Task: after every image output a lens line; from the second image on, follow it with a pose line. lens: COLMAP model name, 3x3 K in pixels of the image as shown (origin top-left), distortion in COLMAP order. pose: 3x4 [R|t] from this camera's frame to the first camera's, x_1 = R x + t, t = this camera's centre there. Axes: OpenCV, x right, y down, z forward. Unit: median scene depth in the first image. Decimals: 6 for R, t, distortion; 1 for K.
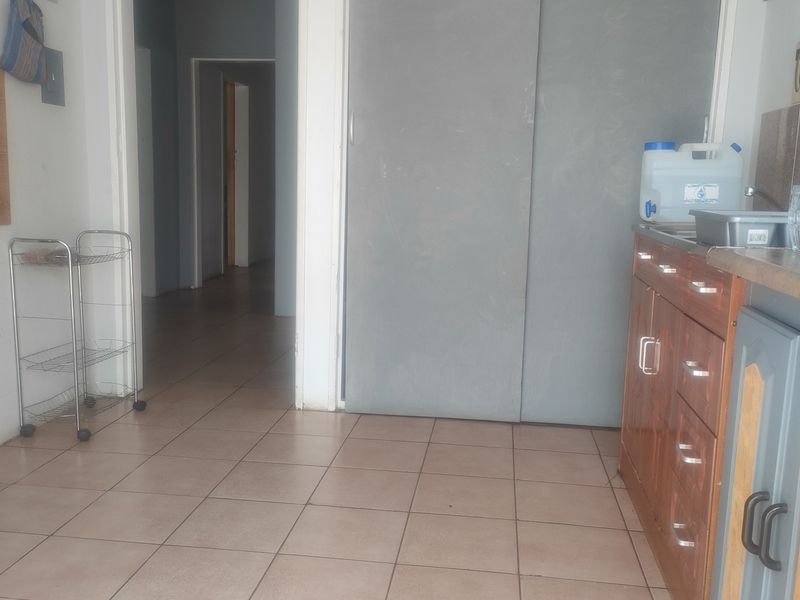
lens RADIAL K [[777.5, 0, 395.4], [0, 777.5, 295.9], [0, 0, 1]] dist [0.068370, -0.031701]
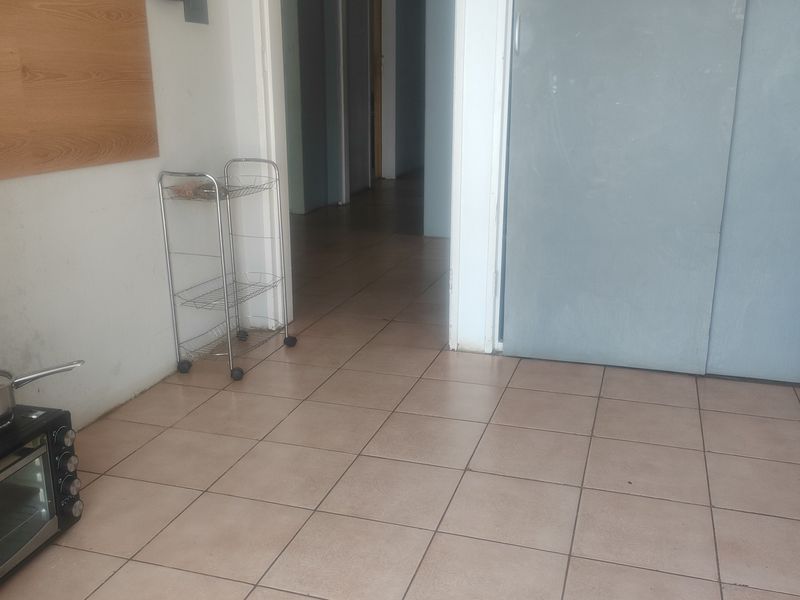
lens RADIAL K [[777.5, 0, 395.4], [0, 777.5, 295.9], [0, 0, 1]] dist [0.068370, -0.031701]
pose [[0.983332, 0.022711, -0.180395, -0.025690], [0.000493, 0.991831, 0.127559, -0.039009], [0.181818, -0.125522, 0.975288, 0.089461]]
